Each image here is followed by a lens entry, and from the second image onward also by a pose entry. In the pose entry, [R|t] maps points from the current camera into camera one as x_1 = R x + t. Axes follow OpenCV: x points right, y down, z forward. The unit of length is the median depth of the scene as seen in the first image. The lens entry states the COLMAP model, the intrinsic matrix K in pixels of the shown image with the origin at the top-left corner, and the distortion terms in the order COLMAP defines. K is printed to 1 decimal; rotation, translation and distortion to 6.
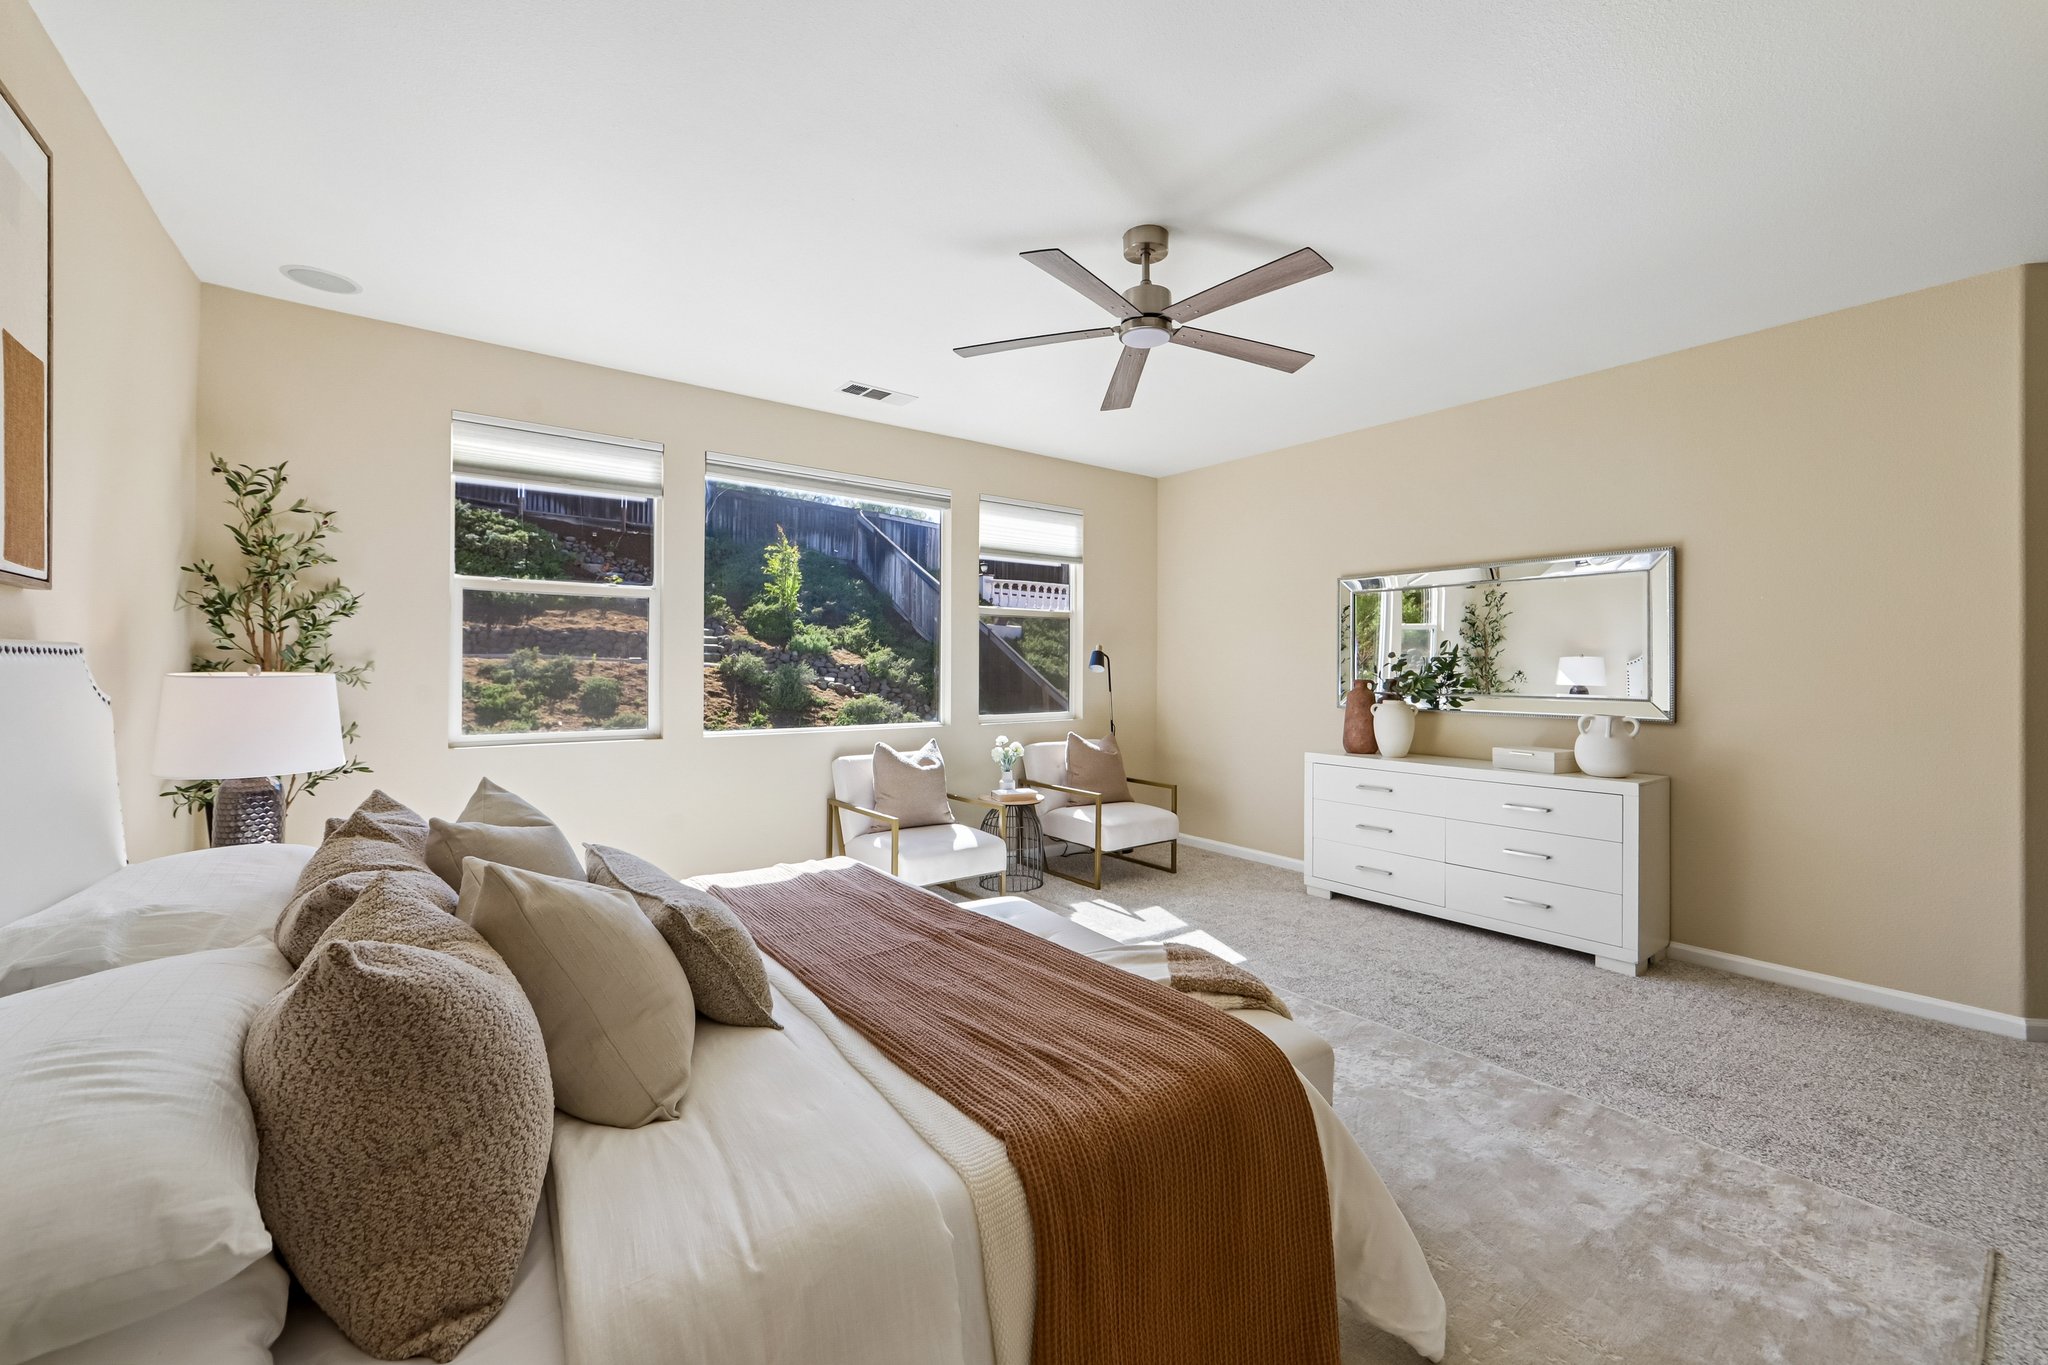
lens RADIAL K [[821.8, 0, 1035.2], [0, 821.8, 676.3], [0, 0, 1]] dist [0.000697, 0.000501]
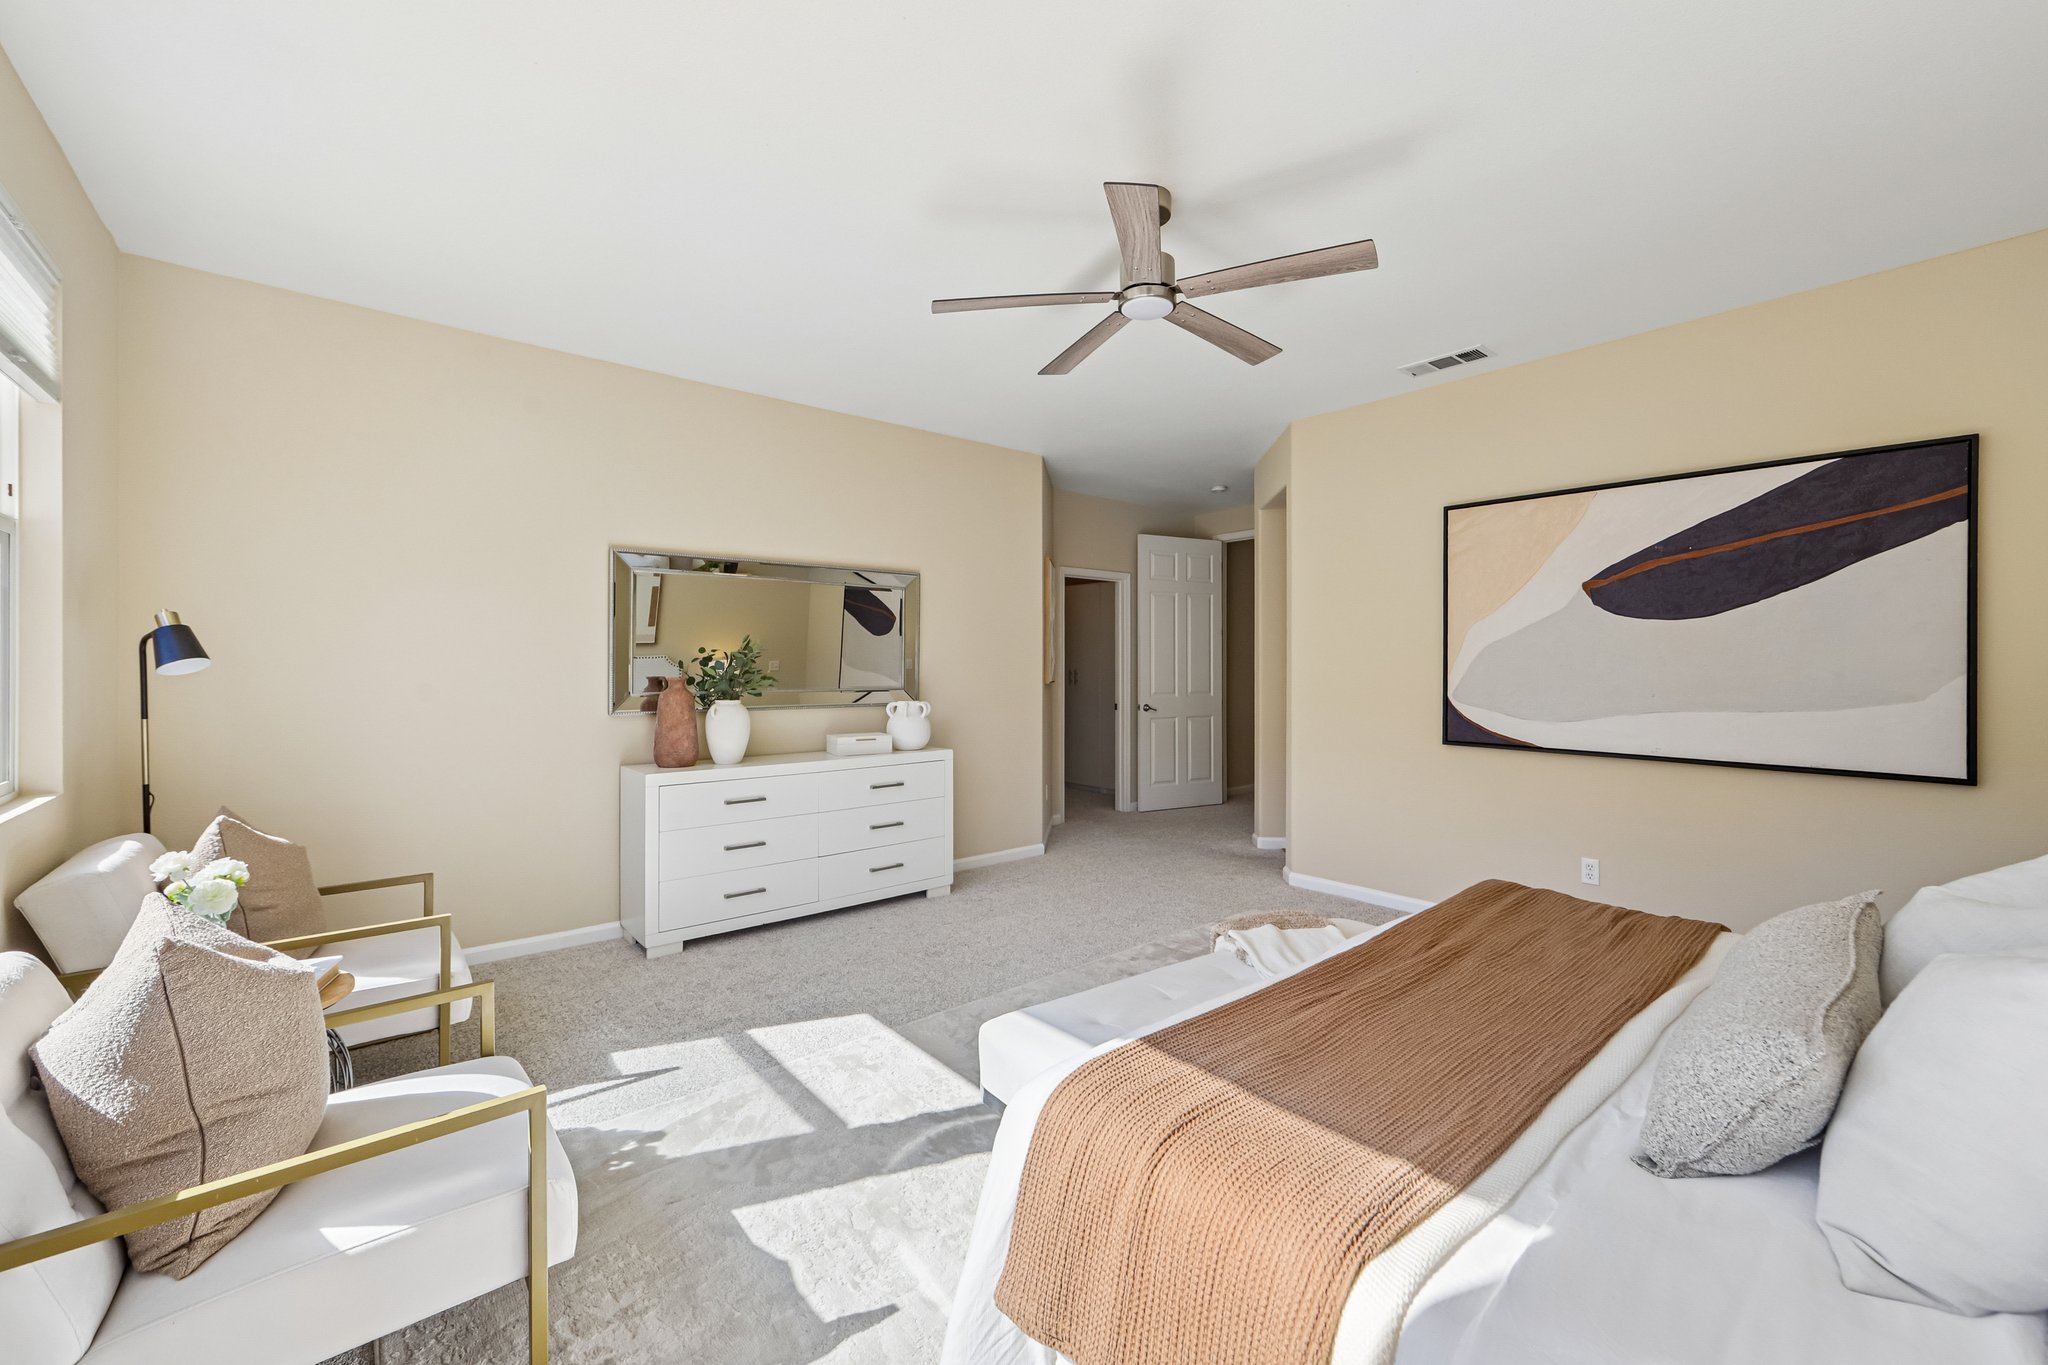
lens RADIAL K [[823.8, 0, 1052.8], [0, 823.8, 682.4], [0, 0, 1]] dist [-0.007389, 0.000527]
pose [[-0.066356, -0.021494, 0.997564, -0.402329], [0.008909, 0.999715, 0.022133, -0.004371], [-0.997756, 0.010356, -0.066145, 0.605734]]
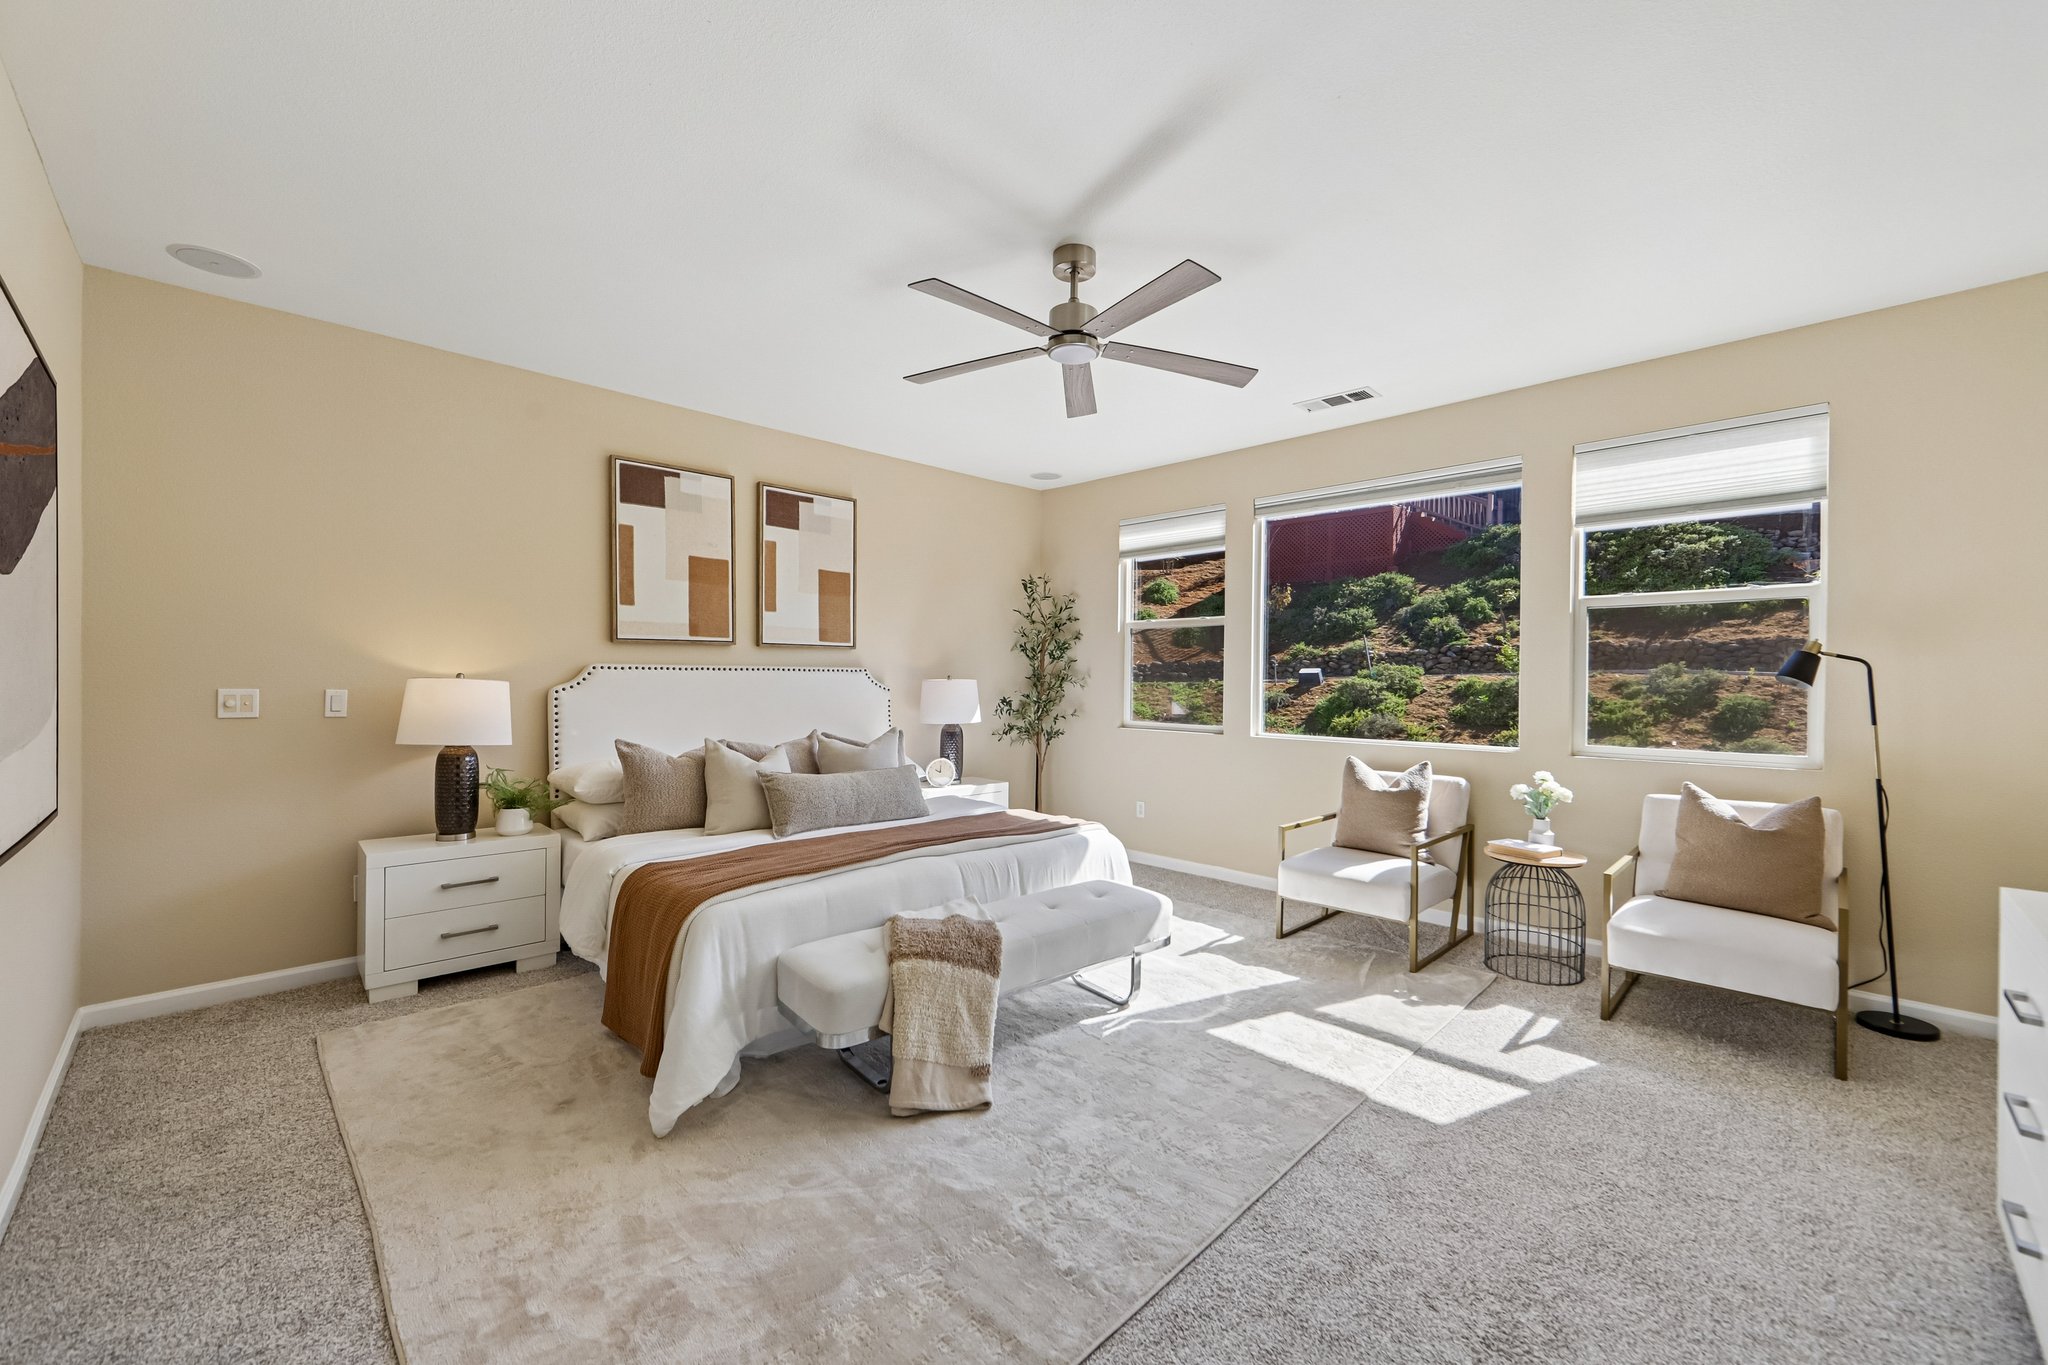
lens RADIAL K [[823.8, 0, 1052.8], [0, 823.8, 682.4], [0, 0, 1]] dist [-0.007389, 0.000527]
pose [[0.133606, 0.002309, -0.991032, 0.599741], [-0.016779, 0.999859, 0.000067, 0.000849], [0.990892, 0.016619, 0.133626, 0.431523]]
